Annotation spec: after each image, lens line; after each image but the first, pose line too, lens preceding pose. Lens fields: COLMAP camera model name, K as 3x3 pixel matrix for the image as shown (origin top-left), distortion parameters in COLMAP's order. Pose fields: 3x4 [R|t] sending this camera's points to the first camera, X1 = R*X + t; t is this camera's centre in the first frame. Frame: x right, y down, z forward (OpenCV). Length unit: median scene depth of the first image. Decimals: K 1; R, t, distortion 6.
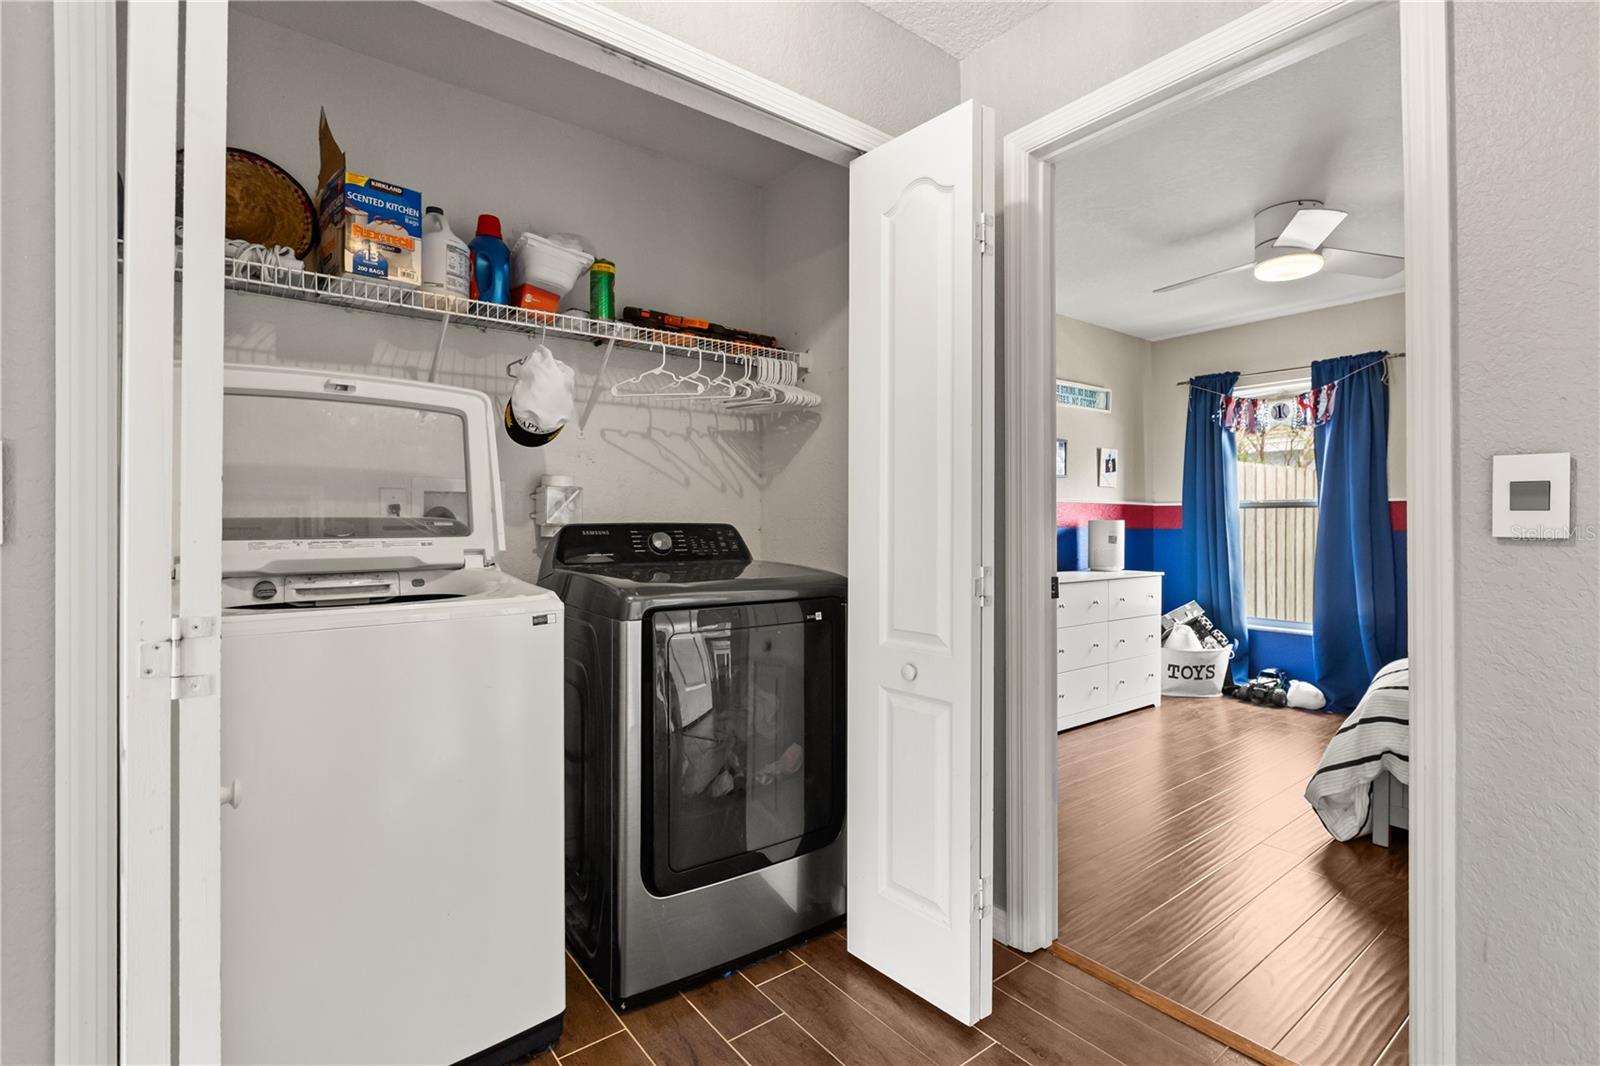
lens RADIAL K [[743.9, 0, 803.6], [0, 743.9, 527.0], [0, 0, 1]] dist [-0.011652, -0.000150]
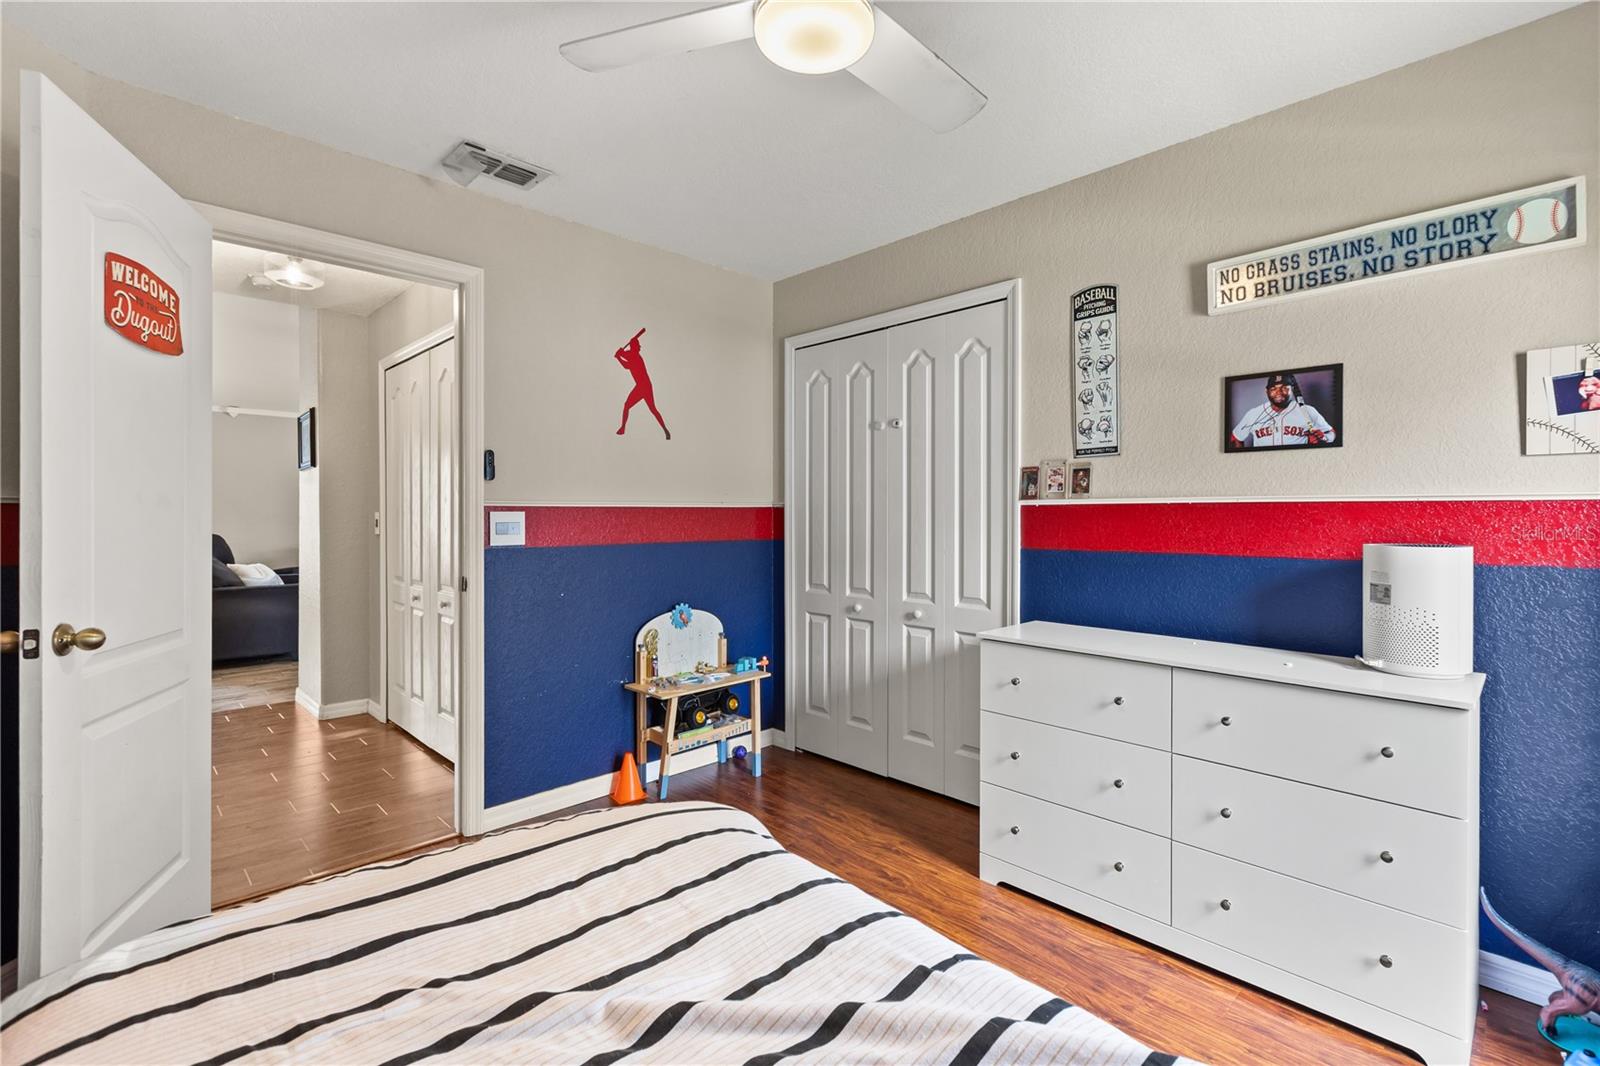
lens RADIAL K [[717.8, 0, 797.2], [0, 717.8, 527.4], [0, 0, 1]] dist [-0.005051, -0.000740]
pose [[0.112583, 0.005591, -0.993627, 0.713941], [-0.013288, 0.999903, 0.004120, -0.015195], [0.993554, 0.012739, 0.112646, 0.599463]]
